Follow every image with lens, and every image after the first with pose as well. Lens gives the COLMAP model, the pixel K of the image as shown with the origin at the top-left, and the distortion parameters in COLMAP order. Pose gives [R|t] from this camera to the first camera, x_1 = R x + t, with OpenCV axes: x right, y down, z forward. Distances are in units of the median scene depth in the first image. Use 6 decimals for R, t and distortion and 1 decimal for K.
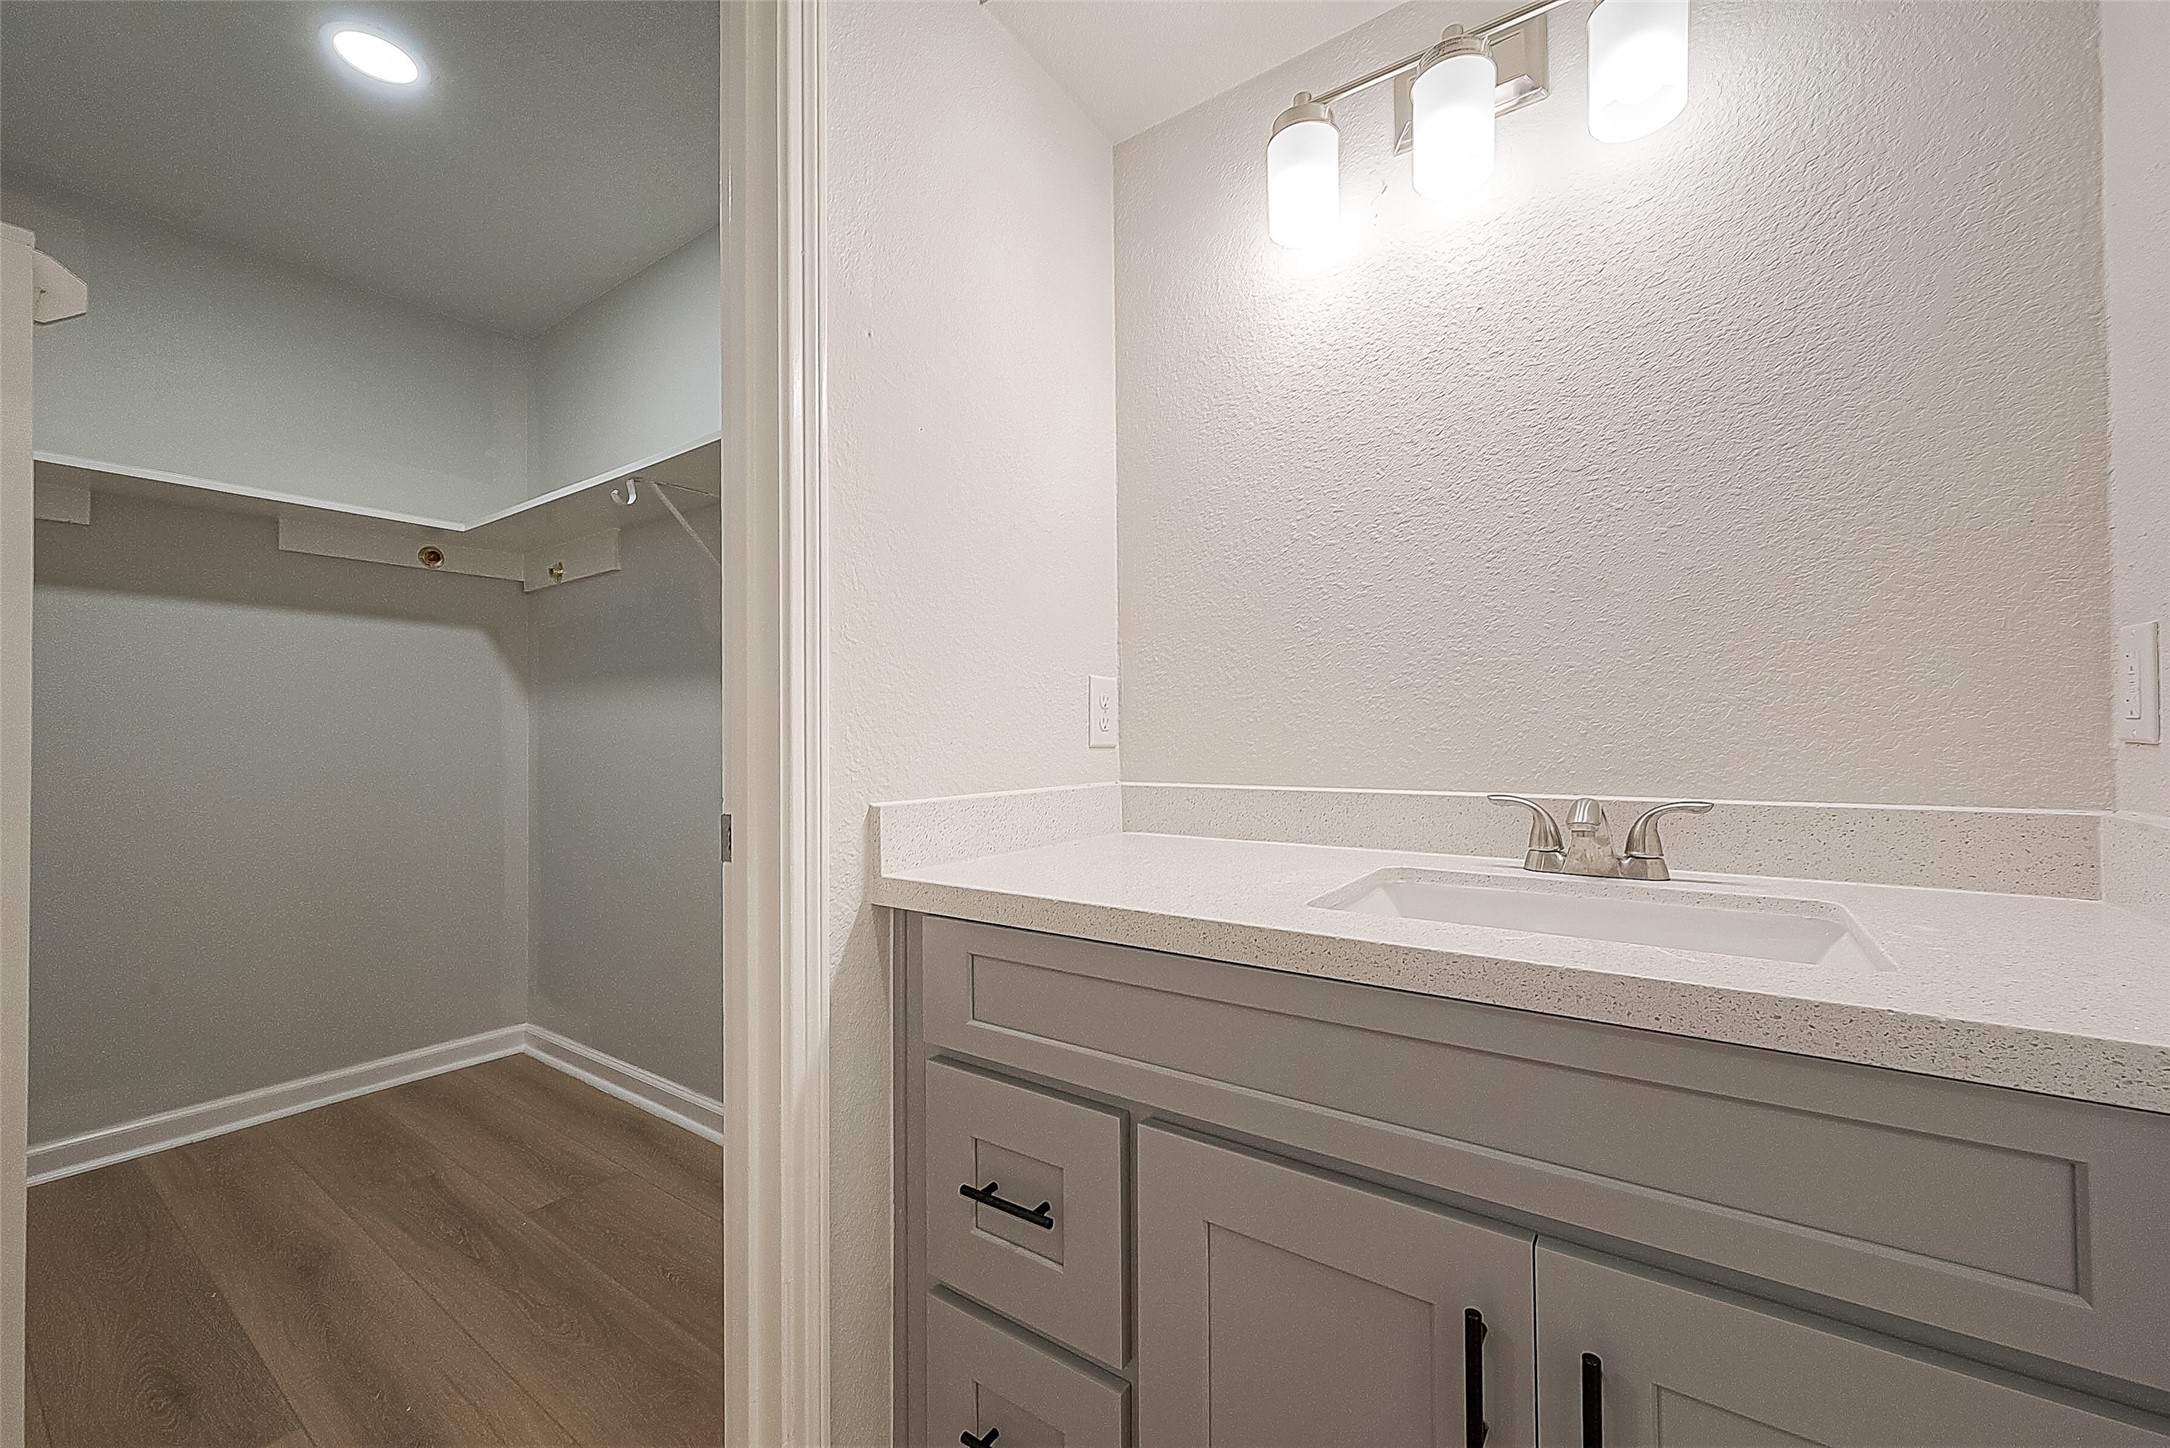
lens RADIAL K [[853.7, 0, 1081.9], [0, 853.7, 719.0], [0, 0, 1]] dist [-0.001215, -0.000218]
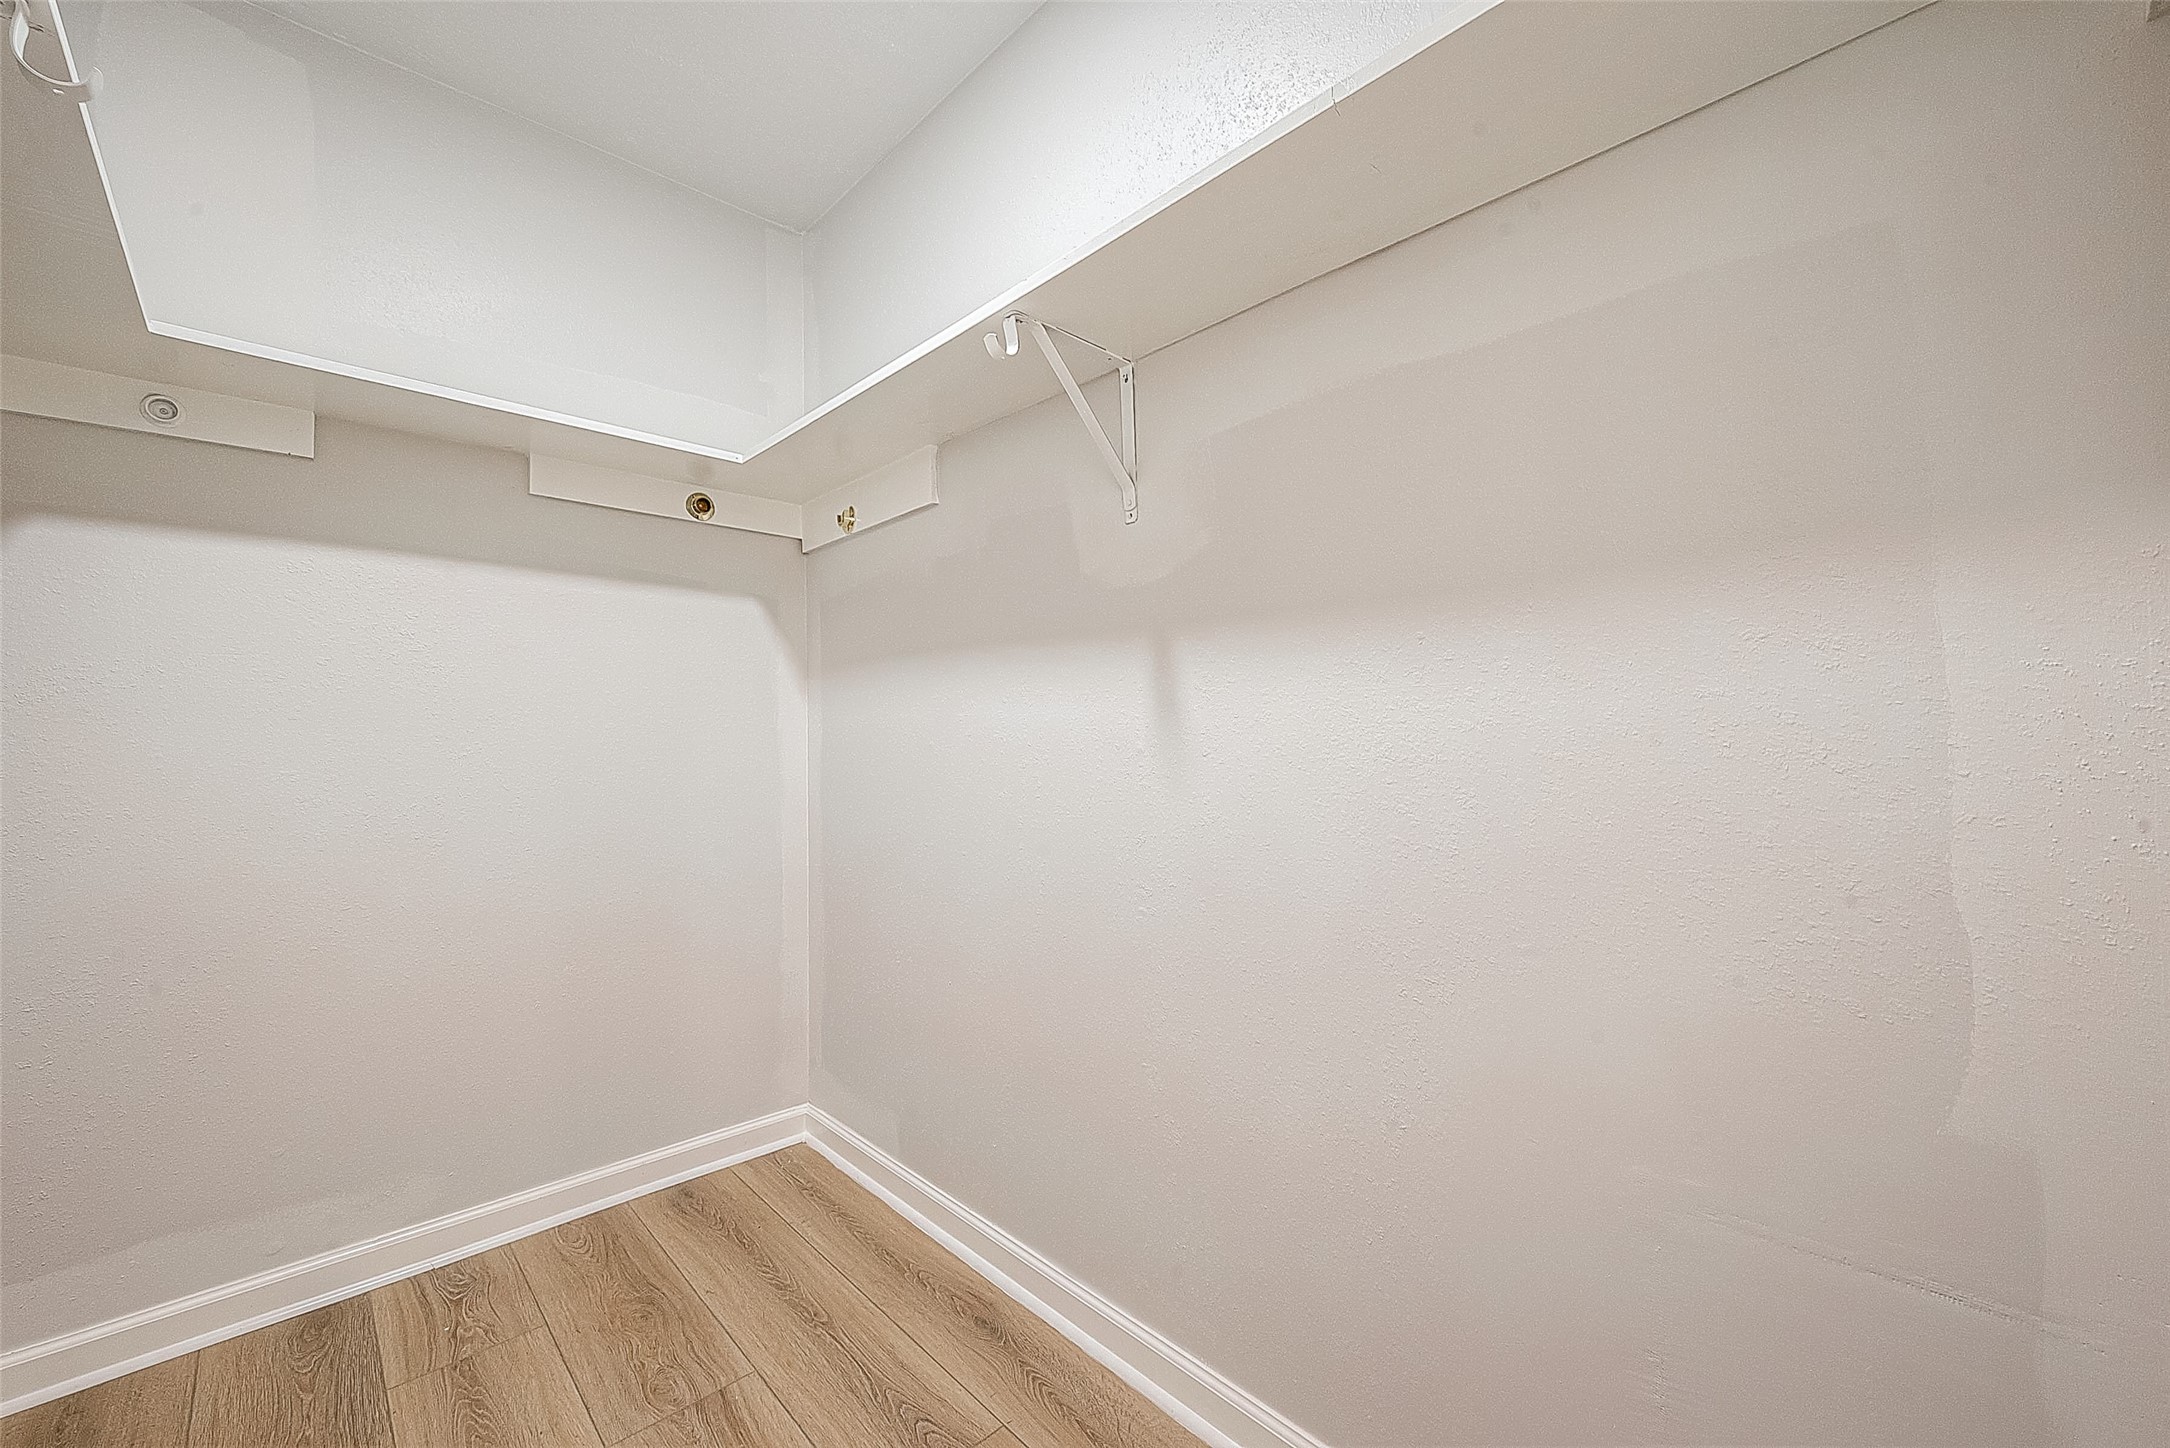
lens RADIAL K [[851.0, 0, 1084.2], [0, 851.0, 721.6], [0, 0, 1]] dist [-0.001041, 0.000061]
pose [[0.981286, -0.004364, -0.192506, -0.272189], [0.004626, 0.999989, 0.000913, 0.007474], [0.192500, -0.001786, 0.981295, 0.308787]]
